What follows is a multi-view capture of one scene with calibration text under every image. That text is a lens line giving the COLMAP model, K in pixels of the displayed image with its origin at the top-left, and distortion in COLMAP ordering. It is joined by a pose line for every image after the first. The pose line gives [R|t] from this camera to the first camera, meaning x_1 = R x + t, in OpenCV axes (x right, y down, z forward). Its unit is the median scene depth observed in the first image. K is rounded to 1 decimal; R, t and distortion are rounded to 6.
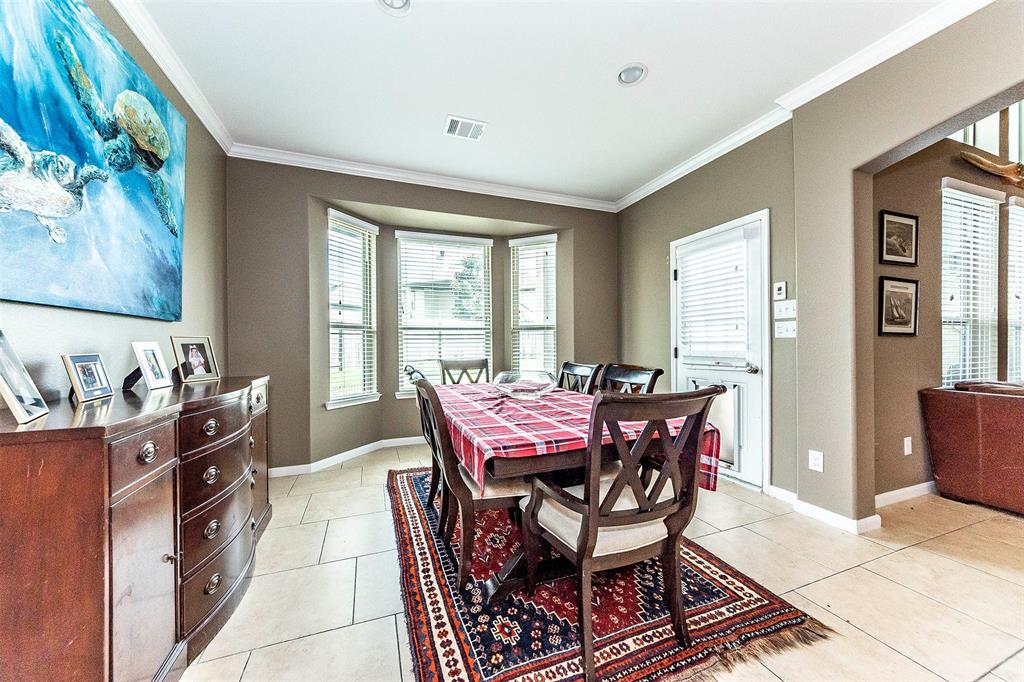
lens RADIAL K [[369.4, 0, 513.2], [0, 369.4, 345.9], [0, 0, 1]] dist [0.000372, -0.001000]
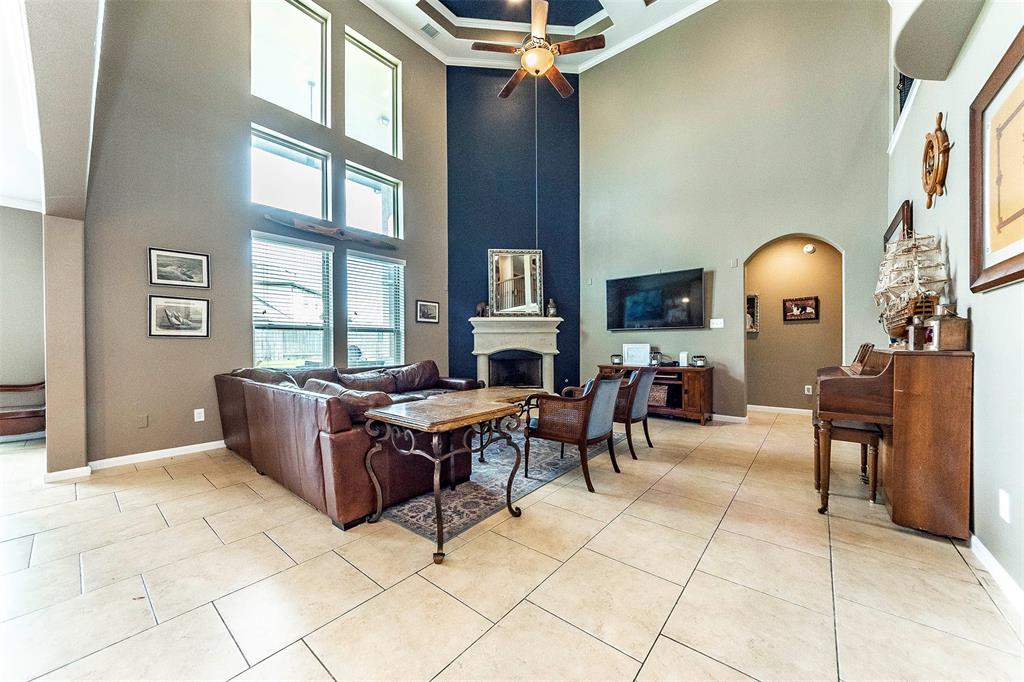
lens RADIAL K [[369.4, 0, 511.8], [0, 369.4, 345.6], [0, 0, 1]] dist [0.000372, -0.001000]
pose [[0.867982, -0.003007, 0.496586, 1.396975], [0.004191, 0.999990, -0.001271, 0.010567], [-0.496577, 0.003184, 0.867987, -0.831880]]
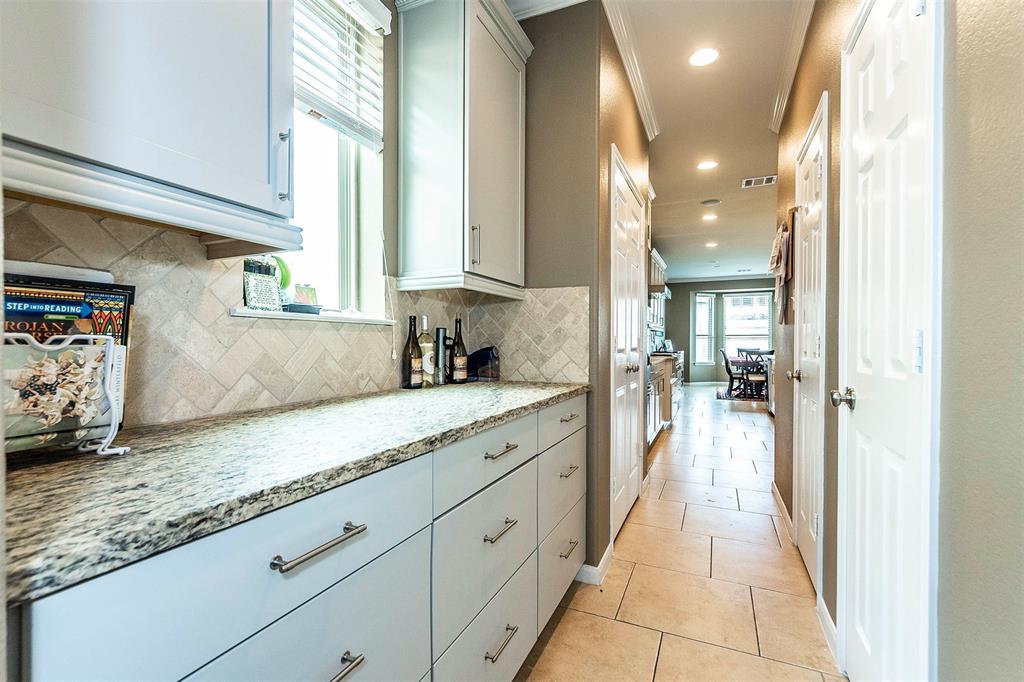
lens RADIAL K [[454.9, 0, 510.9], [0, 454.9, 343.4], [0, 0, 1]] dist [0.006726, -0.000491]
pose [[0.707820, 0.011058, -0.706306, 1.201303], [-0.010401, 0.999932, 0.005231, 0.003005], [0.706316, 0.003643, 0.707887, -3.097893]]
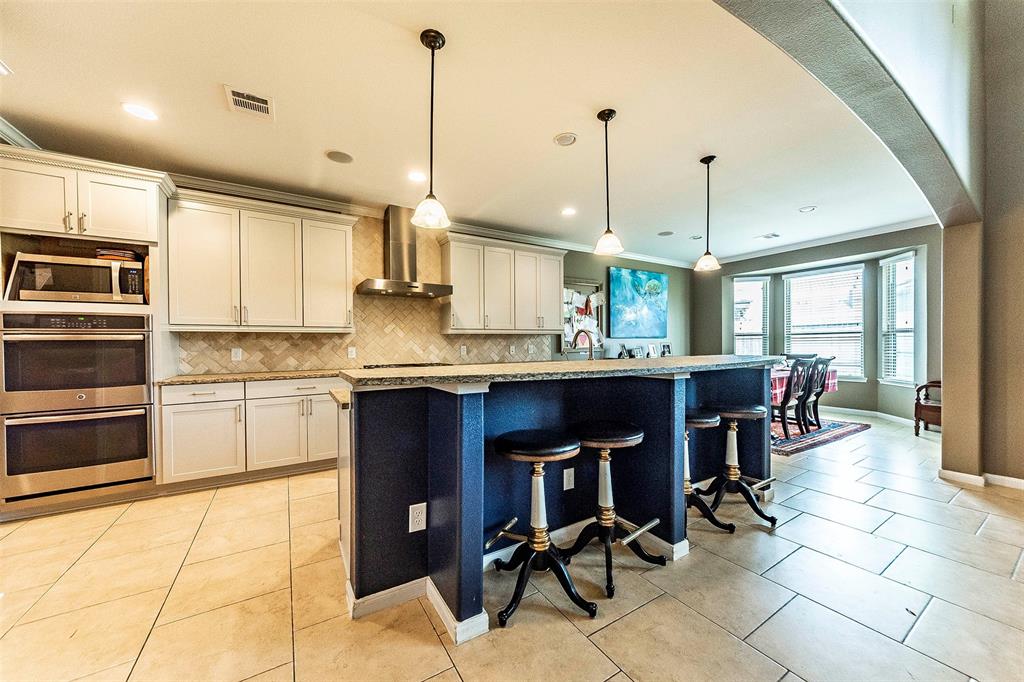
lens RADIAL K [[369.4, 0, 510.1], [0, 369.4, 346.7], [0, 0, 1]] dist [0.000372, -0.001000]
pose [[0.187911, 0.011381, -0.982120, 1.634707], [0.005678, 0.999904, 0.012674, -0.032395], [0.982170, -0.007958, 0.187828, -0.771105]]
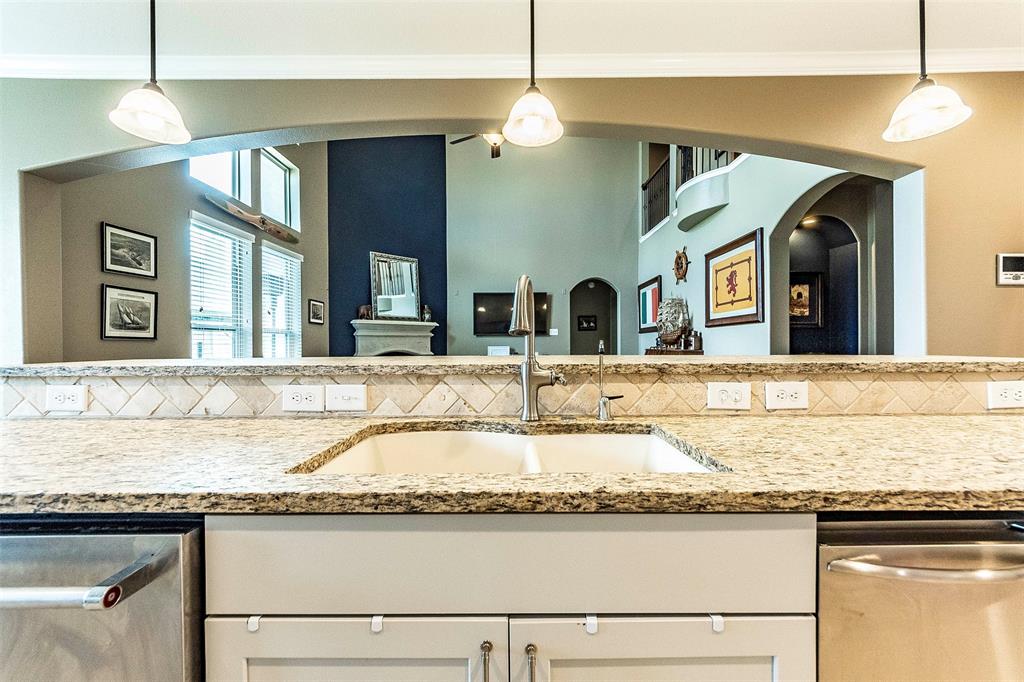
lens RADIAL K [[414.3, 0, 514.7], [0, 414.3, 349.7], [0, 0, 1]] dist [-0.004187, 0.000840]
pose [[0.348142, -0.011233, 0.937374, 0.271955], [0.006720, 0.999932, 0.009487, -0.002048], [-0.937418, 0.002996, 0.348194, -0.492940]]
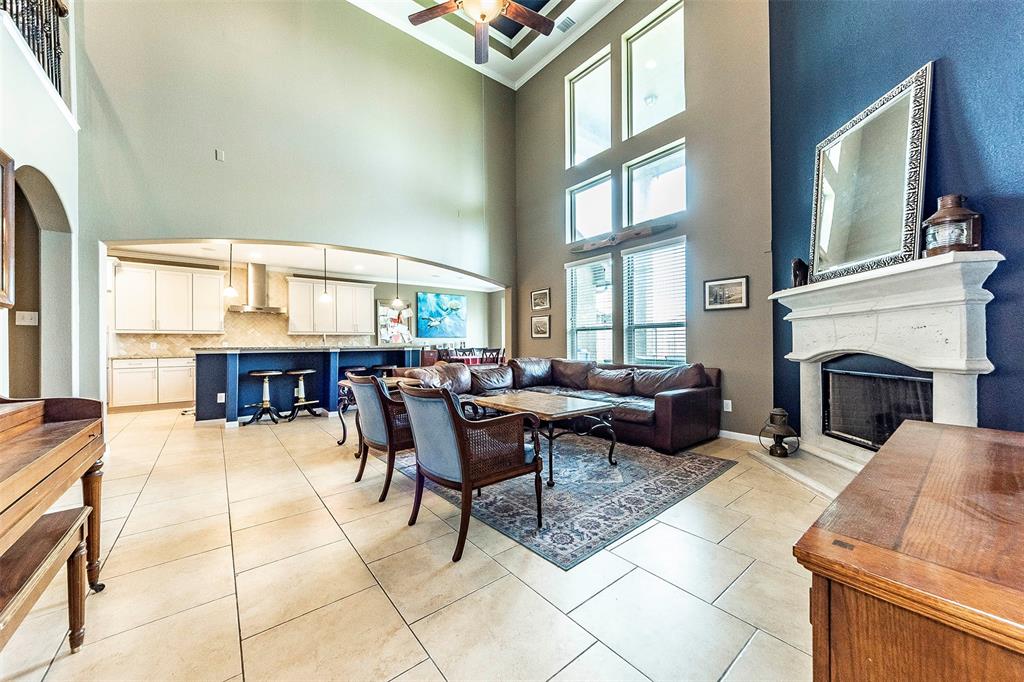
lens RADIAL K [[369.4, 0, 511.0], [0, 369.4, 345.1], [0, 0, 1]] dist [0.000372, -0.001000]
pose [[0.311900, 0.005070, -0.950101, 3.255240], [0.005389, 0.999960, 0.007105, -0.000240], [0.950100, -0.007337, 0.311860, 0.023684]]
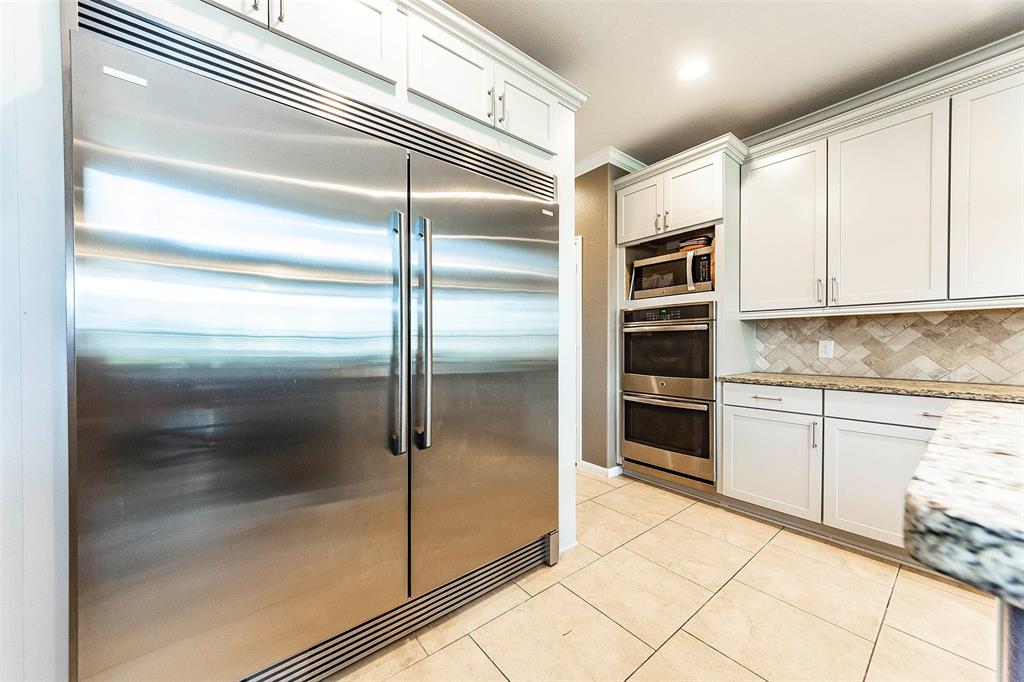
lens RADIAL K [[369.4, 0, 513.7], [0, 369.4, 346.8], [0, 0, 1]] dist [0.000372, -0.001000]
pose [[-0.951243, 0.009988, -0.308282, 1.186408], [0.006406, 0.999900, 0.012628, -0.015663], [0.308377, 0.010037, -0.951211, -0.838291]]
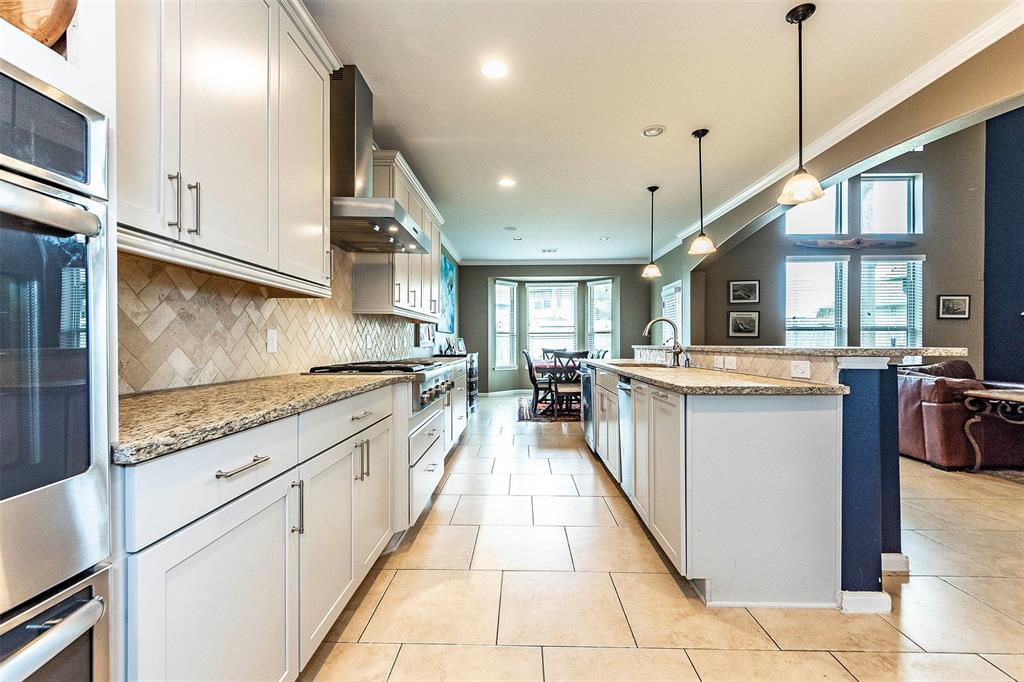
lens RADIAL K [[429.4, 0, 510.9], [0, 429.4, 346.7], [0, 0, 1]] dist [0.000319, -0.000478]
pose [[0.925968, 0.005850, -0.377556, 0.713223], [-0.003582, 0.999971, 0.006710, 0.012633], [0.377584, -0.004861, 0.925963, -1.728023]]
